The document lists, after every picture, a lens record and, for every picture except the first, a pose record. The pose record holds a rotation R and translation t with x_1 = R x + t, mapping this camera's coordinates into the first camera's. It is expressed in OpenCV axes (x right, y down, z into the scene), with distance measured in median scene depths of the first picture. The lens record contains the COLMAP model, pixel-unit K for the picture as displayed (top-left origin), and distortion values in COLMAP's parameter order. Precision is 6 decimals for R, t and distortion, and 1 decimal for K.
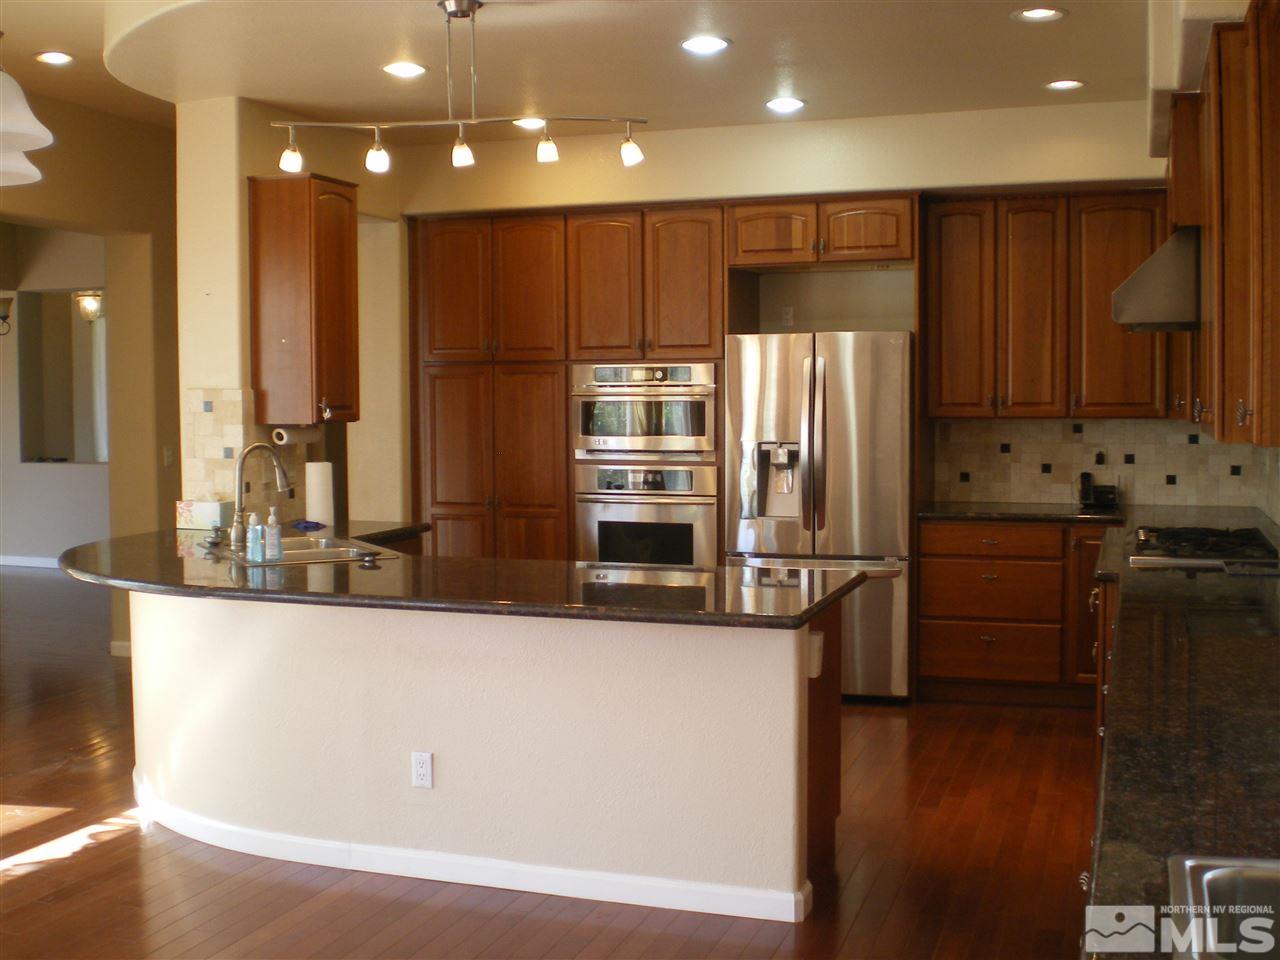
lens RADIAL K [[1467.8, 0, 646.9], [0, 1467.8, 479.6], [0, 0, 1]] dist [-0.022150, -0.354714]
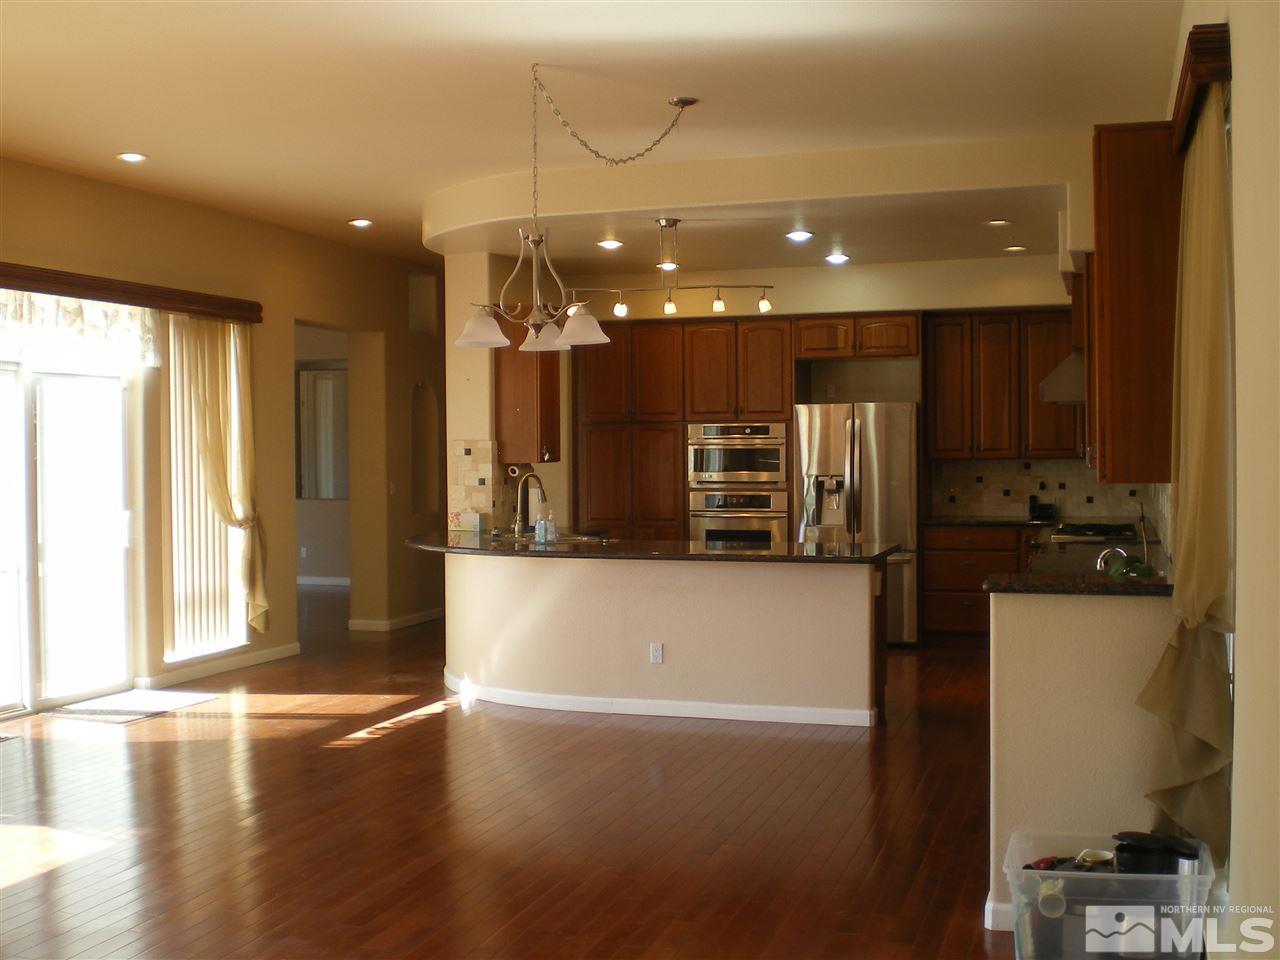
lens RADIAL K [[1467.8, 0, 646.9], [0, 1467.8, 479.6], [0, 0, 1]] dist [-0.022150, -0.354714]
pose [[0.999856, -0.002570, 0.016772, -0.124352], [0.003167, 0.999359, -0.035653, 0.032272], [-0.016669, 0.035701, 0.999223, -0.508229]]
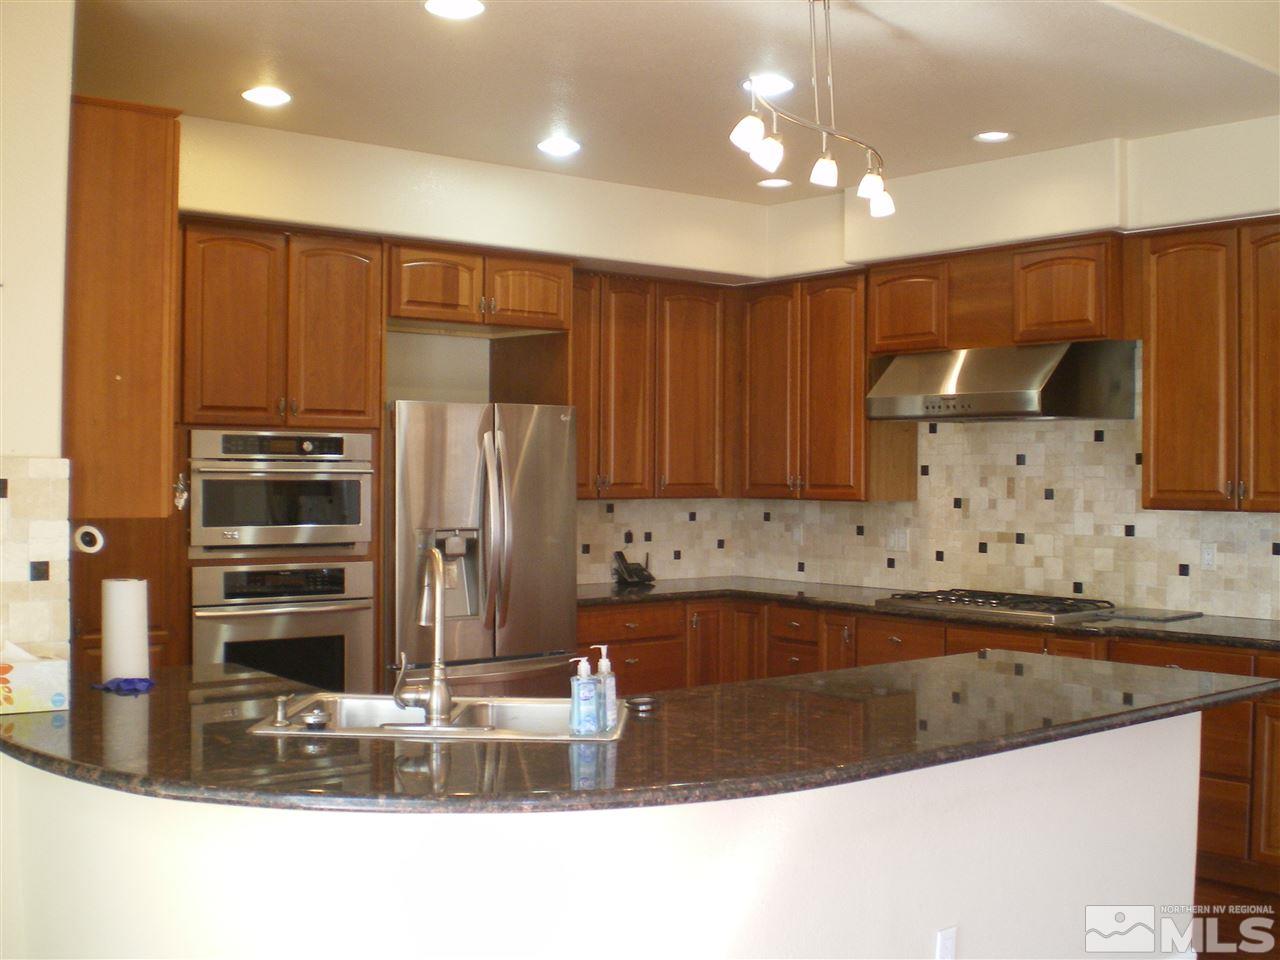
lens RADIAL K [[1467.8, 0, 646.9], [0, 1467.8, 479.6], [0, 0, 1]] dist [-0.022150, -0.354714]
pose [[0.522211, 0.003736, 0.852808, -0.578347], [0.039978, 0.998784, -0.028856, -0.025332], [-0.851879, 0.049163, 0.521426, 0.462047]]
